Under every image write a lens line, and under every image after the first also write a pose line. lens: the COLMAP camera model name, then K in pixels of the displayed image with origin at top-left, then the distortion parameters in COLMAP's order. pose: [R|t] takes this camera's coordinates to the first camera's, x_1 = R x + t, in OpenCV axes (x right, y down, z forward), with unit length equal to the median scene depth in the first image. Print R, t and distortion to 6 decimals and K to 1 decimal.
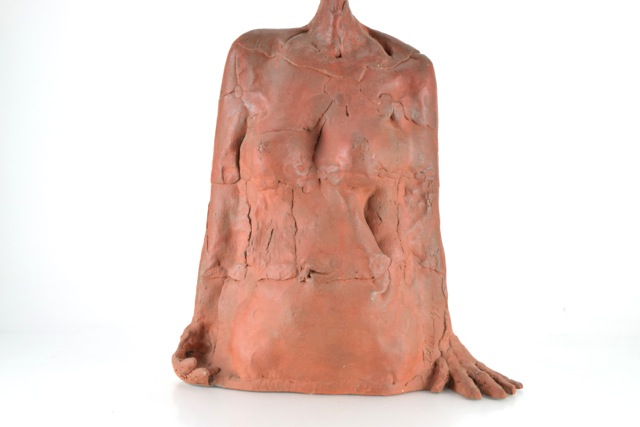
lens RADIAL K [[1109.4, 0, 322.4], [0, 1109.4, 216.9], [0, 0, 1]] dist [0.001614, 0.000000]
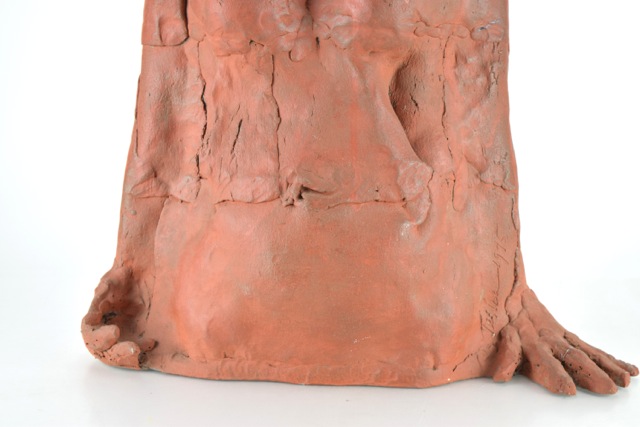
lens RADIAL K [[1316.4, 0, 318.6], [0, 1316.4, 213.7], [0, 0, 1]] dist [0.055568, 0.000000]
pose [[0.999947, 0.003616, 0.009593, -0.008463], [-0.004395, 0.996588, 0.082425, 0.002505], [-0.009262, -0.082463, 0.996551, 0.265154]]
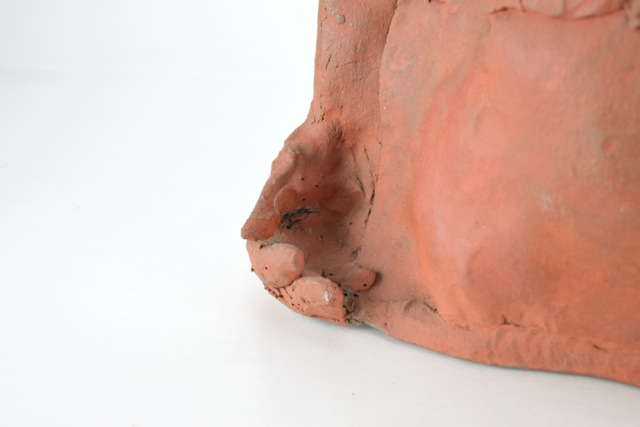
lens RADIAL K [[1424.1, 0, 320.7], [0, 1424.1, 216.5], [0, 0, 1]] dist [0.082190, 0.000000]
pose [[0.965002, 0.048046, -0.257802, -0.001670], [0.031532, 0.954682, 0.295954, -0.004365], [0.260339, -0.293725, 0.919755, 0.623751]]
